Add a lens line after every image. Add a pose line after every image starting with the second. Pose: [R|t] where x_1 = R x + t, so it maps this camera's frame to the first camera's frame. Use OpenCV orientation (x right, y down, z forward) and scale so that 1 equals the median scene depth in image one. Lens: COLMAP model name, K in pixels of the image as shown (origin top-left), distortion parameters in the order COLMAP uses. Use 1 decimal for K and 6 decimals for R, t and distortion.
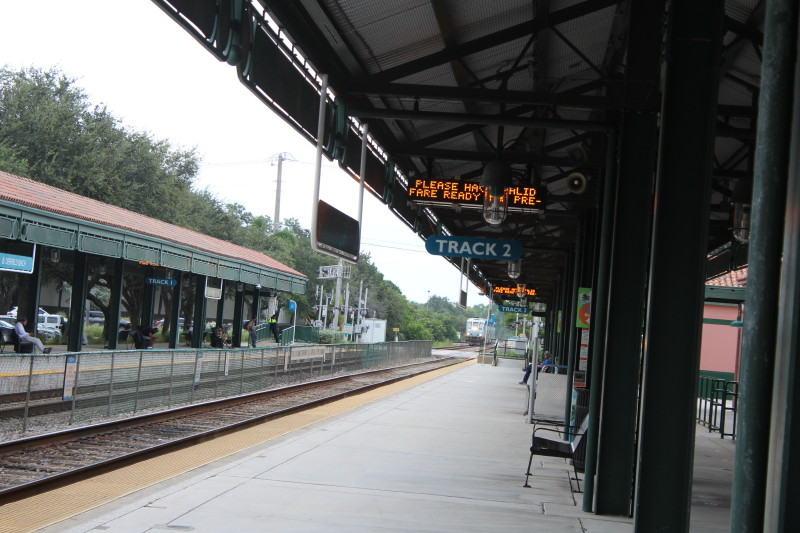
lens RADIAL K [[1893.2, 0, 396.9], [0, 1893.2, 262.7], [0, 0, 1]] dist [0.038427, 0.000000]
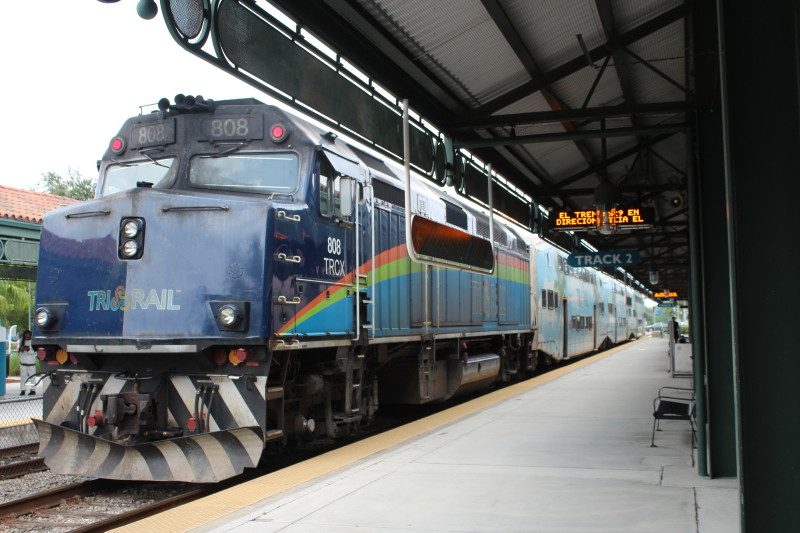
lens RADIAL K [[1013.5, 0, 400.5], [0, 1013.5, 266.7], [0, 0, 1]] dist [-0.077539, 0.000000]
pose [[0.975547, -0.105409, -0.192867, 0.046909], [0.098718, 0.994142, -0.044007, 0.018151], [0.196376, 0.023892, 0.980238, 0.343494]]
